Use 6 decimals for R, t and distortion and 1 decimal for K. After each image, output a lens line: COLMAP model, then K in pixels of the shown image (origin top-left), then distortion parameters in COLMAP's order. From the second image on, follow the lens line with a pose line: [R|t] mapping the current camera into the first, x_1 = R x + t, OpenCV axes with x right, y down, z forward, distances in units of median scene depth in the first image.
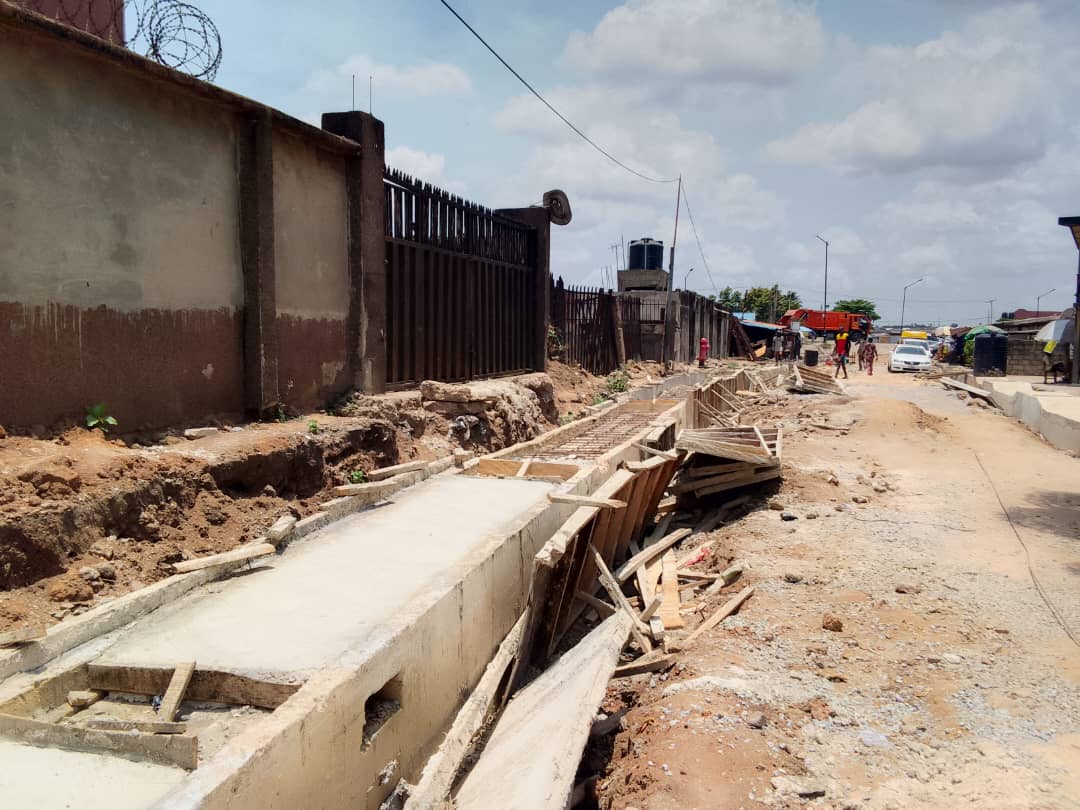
lens RADIAL K [[978.2, 0, 540.0], [0, 978.2, 405.0], [0, 0, 1]] dist [0.069554, 0.001719]
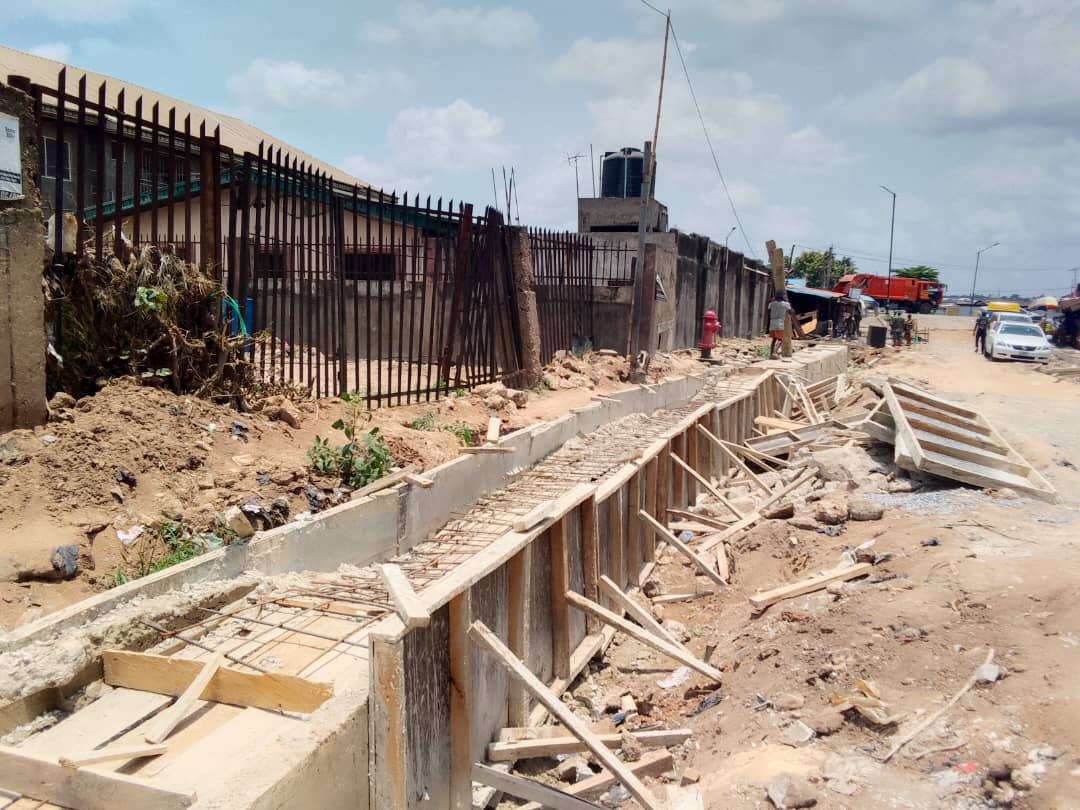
lens RADIAL K [[978.2, 0, 540.0], [0, 978.2, 405.0], [0, 0, 1]] dist [0.069554, 0.001719]
pose [[0.998703, 0.023023, -0.045404, 0.061275], [-0.021328, 0.999070, 0.037466, -0.020976], [0.046225, -0.036449, 0.998266, 0.267027]]
